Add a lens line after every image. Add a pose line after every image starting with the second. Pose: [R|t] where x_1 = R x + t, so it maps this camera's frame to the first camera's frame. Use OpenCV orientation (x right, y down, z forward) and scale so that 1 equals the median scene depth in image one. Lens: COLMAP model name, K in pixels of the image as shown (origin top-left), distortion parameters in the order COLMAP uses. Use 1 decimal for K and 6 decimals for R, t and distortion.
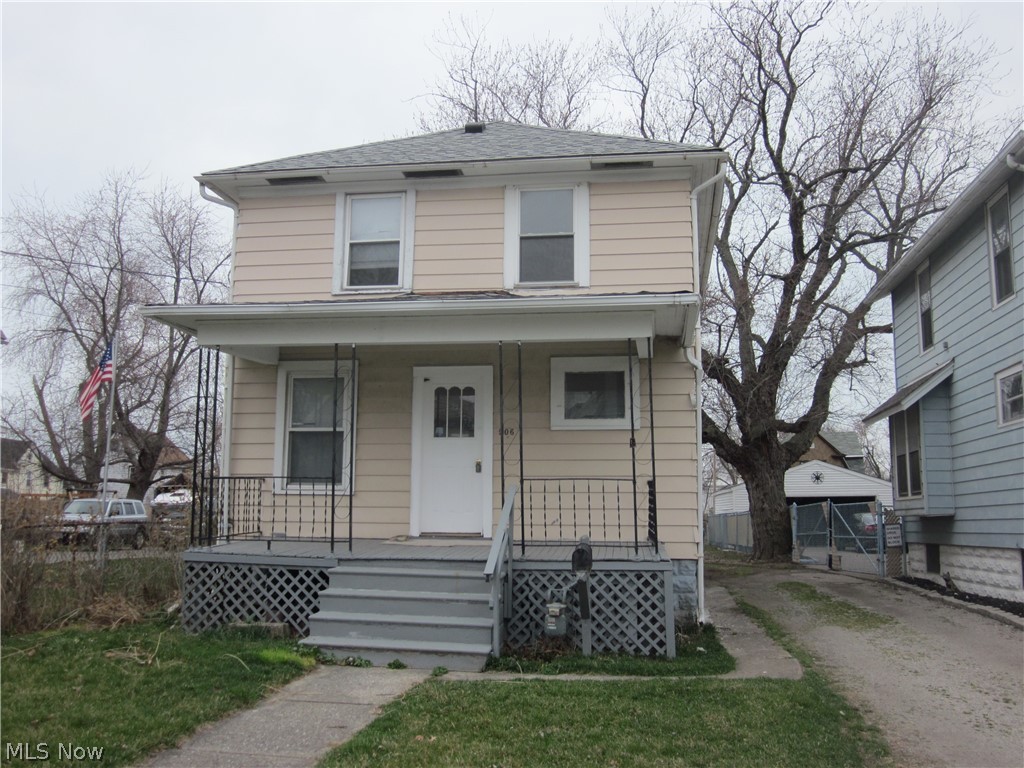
lens RADIAL K [[979.6, 0, 512.0], [0, 979.6, 384.0], [0, 0, 1]] dist [-0.087587, 0.003522]
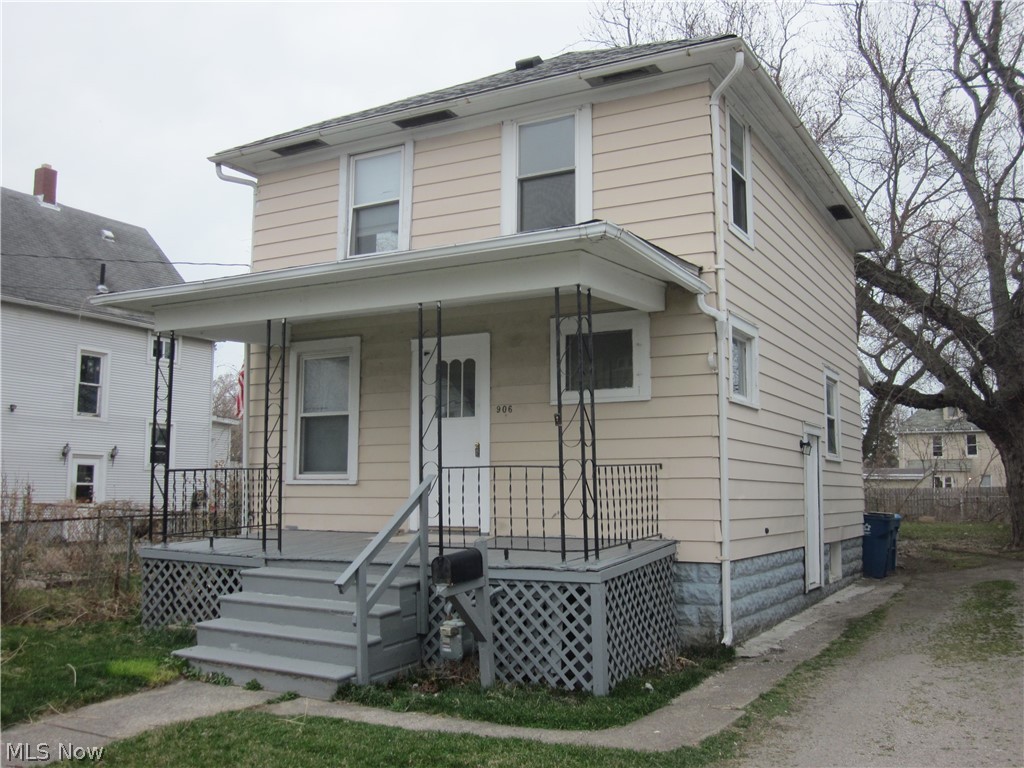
lens RADIAL K [[979.6, 0, 512.0], [0, 979.6, 384.0], [0, 0, 1]] dist [-0.087587, 0.003522]
pose [[0.936129, -0.045941, -0.348644, 0.301724], [0.055012, 0.998355, 0.016156, 0.013612], [0.347328, -0.034304, 0.937116, 0.204986]]
